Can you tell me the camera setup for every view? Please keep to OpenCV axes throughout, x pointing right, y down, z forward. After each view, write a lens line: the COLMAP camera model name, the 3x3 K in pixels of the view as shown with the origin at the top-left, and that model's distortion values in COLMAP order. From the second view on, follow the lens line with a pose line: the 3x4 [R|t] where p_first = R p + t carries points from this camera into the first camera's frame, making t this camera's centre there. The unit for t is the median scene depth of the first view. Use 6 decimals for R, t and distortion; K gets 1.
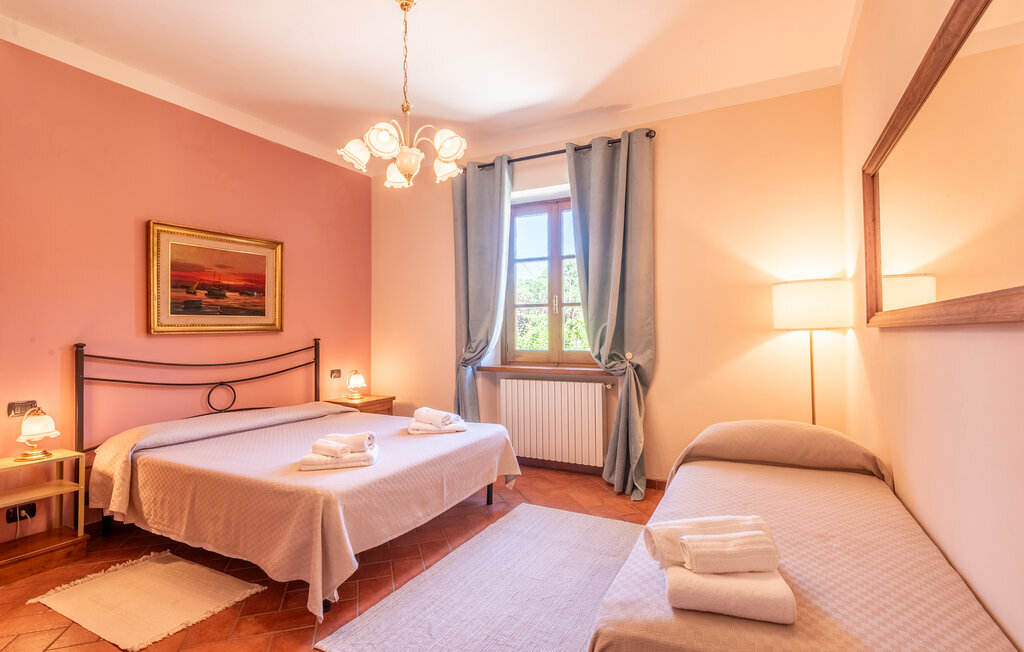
lens RADIAL K [[477.3, 0, 522.3], [0, 477.3, 319.4], [0, 0, 1]] dist [0.011927, -0.006027]
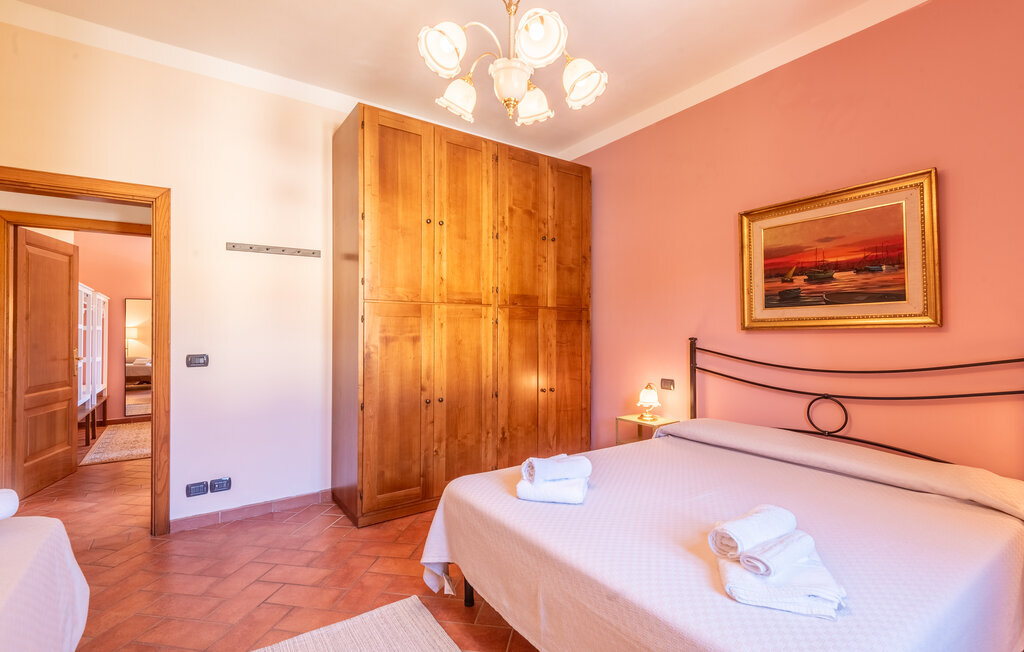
lens RADIAL K [[477.3, 0, 520.4], [0, 477.3, 327.3], [0, 0, 1]] dist [0.011927, -0.006027]
pose [[-0.473265, 0.000921, -0.880920, 0.260051], [0.027383, 0.999532, -0.013666, 0.023523], [0.880494, -0.030590, -0.473069, 0.947026]]
